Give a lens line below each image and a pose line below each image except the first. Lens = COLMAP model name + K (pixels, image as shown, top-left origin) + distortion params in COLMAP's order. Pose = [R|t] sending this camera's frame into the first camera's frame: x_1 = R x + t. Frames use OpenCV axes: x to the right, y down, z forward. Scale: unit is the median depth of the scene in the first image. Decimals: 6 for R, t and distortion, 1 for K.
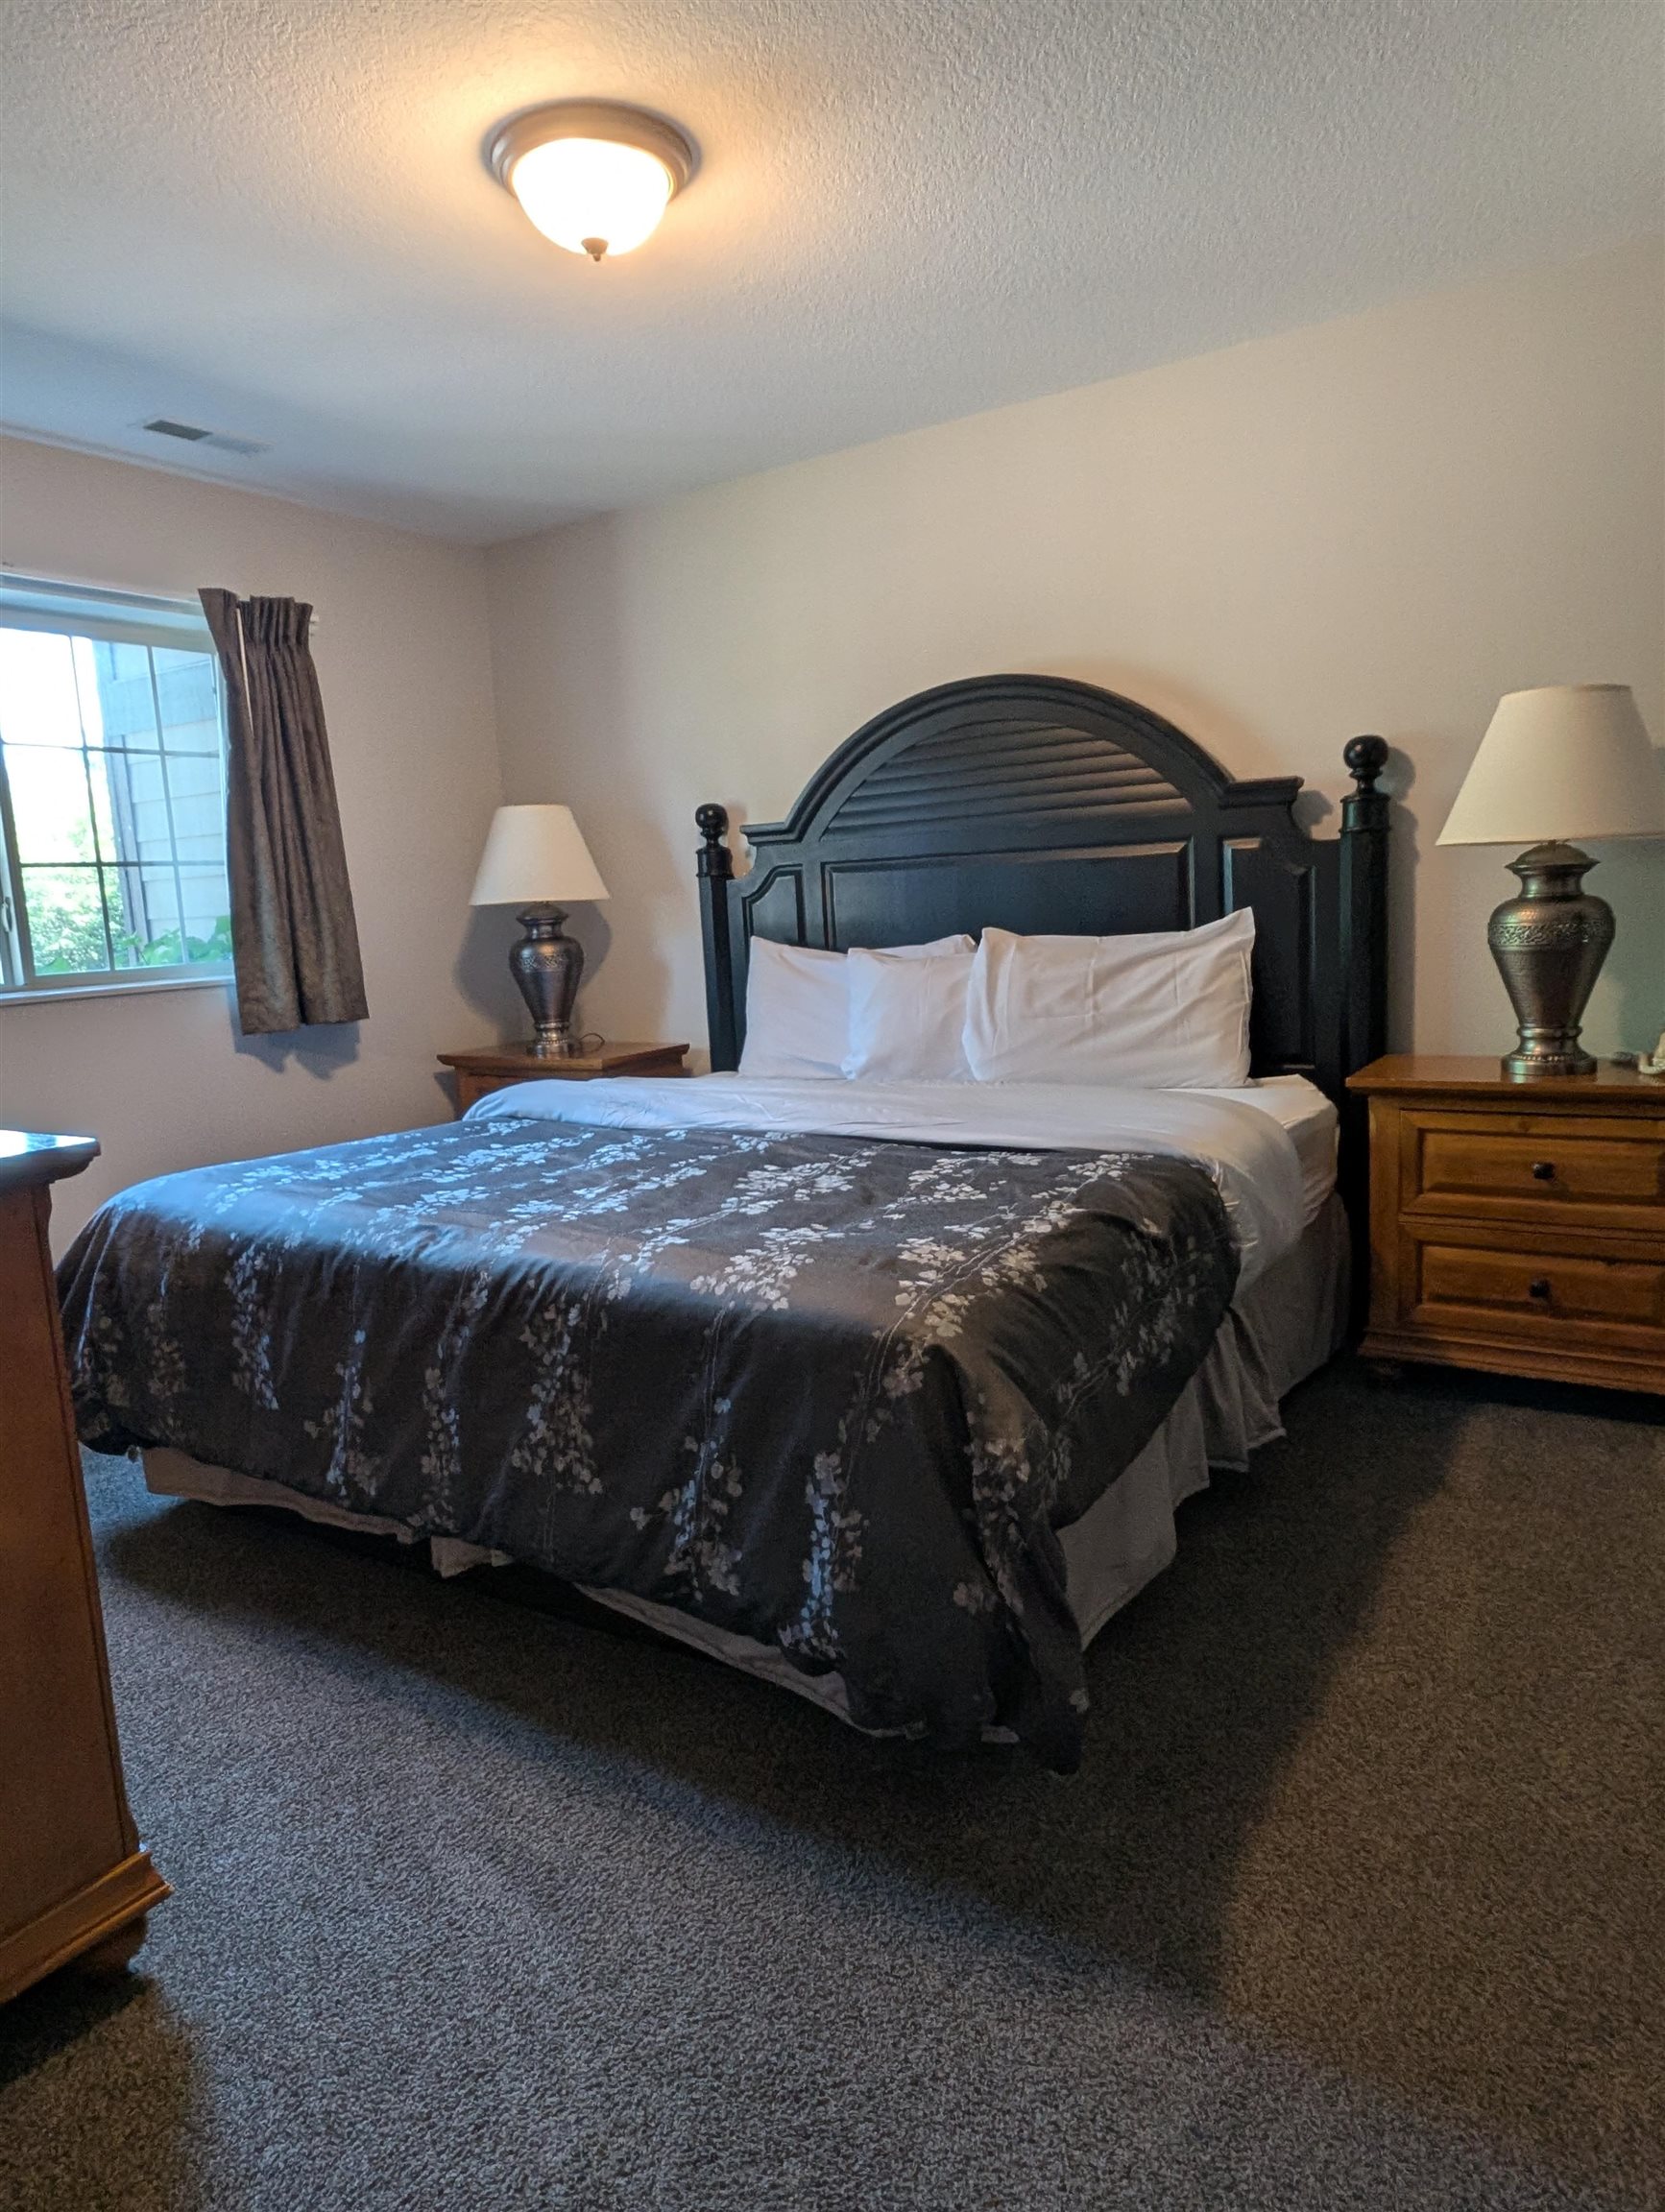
lens RADIAL K [[1373.4, 0, 832.5], [0, 1373.4, 1106.0], [0, 0, 1]] dist [0.003985, 0.003482]
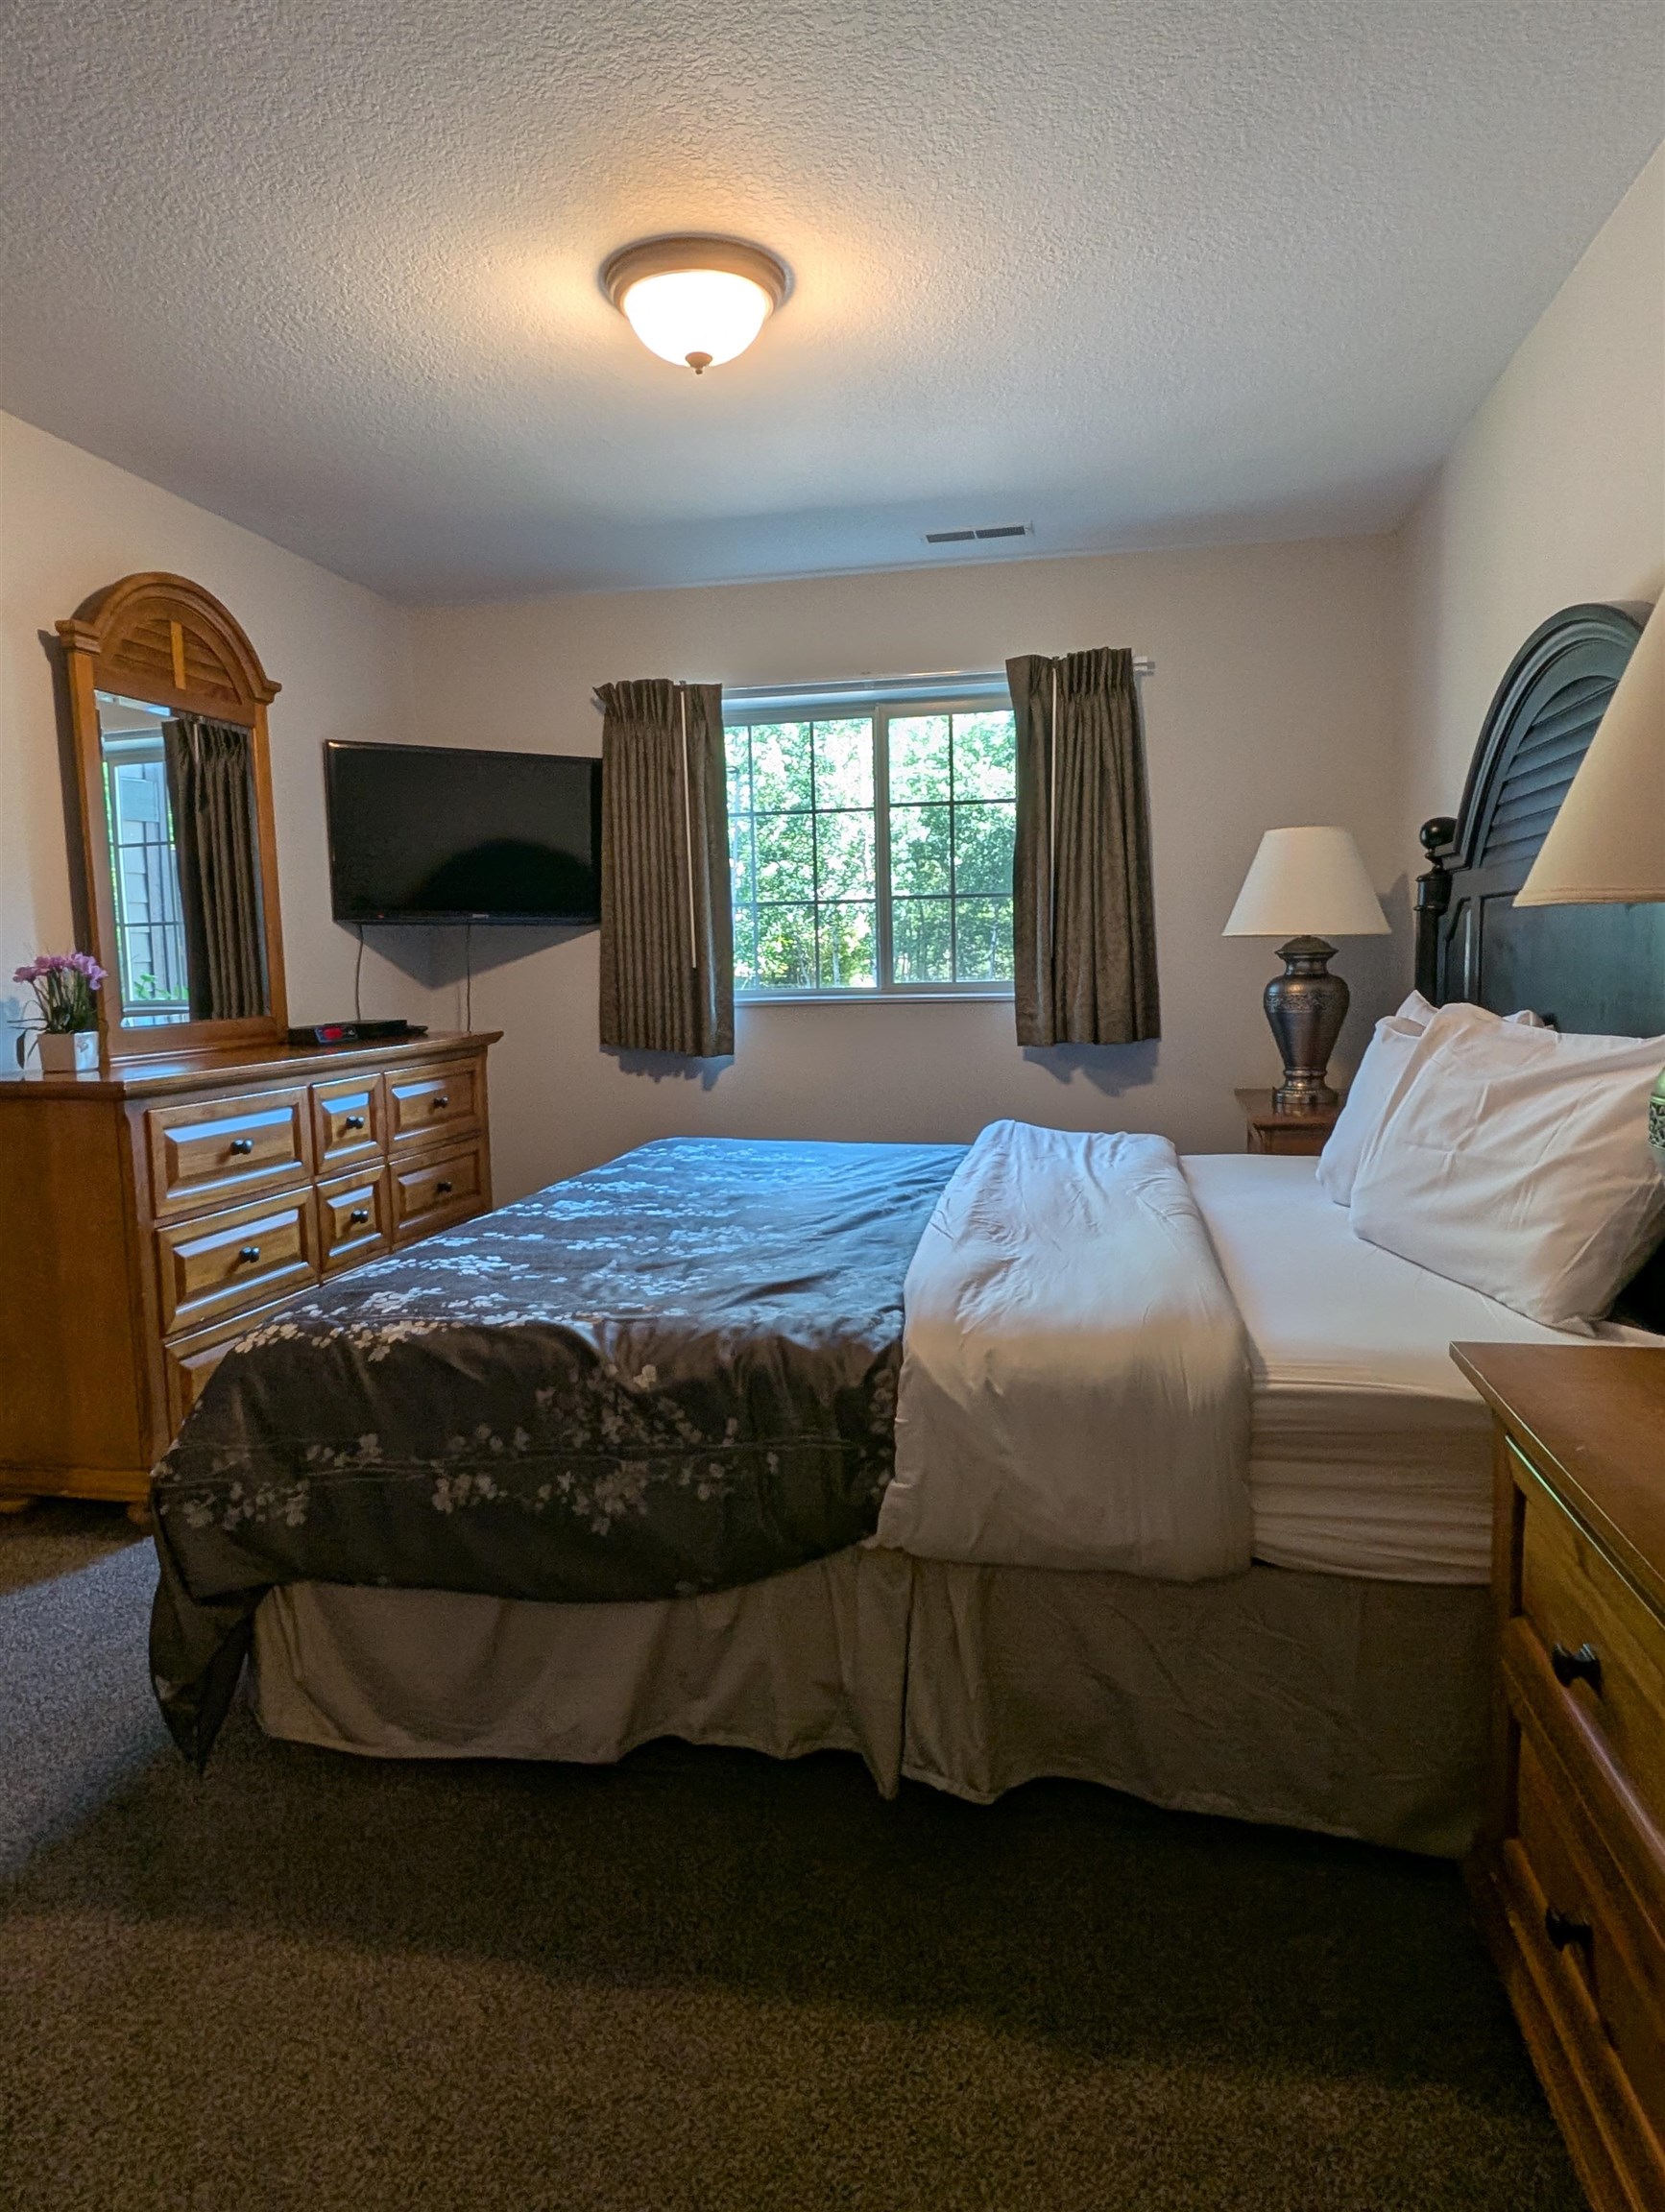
lens RADIAL K [[1373.4, 0, 832.5], [0, 1373.4, 1106.0], [0, 0, 1]] dist [0.003985, 0.003482]
pose [[0.369906, 0.146191, -0.917495, 0.579027], [-0.137267, 0.985304, 0.101653, -0.099632], [0.918873, 0.088340, 0.384537, 0.438760]]
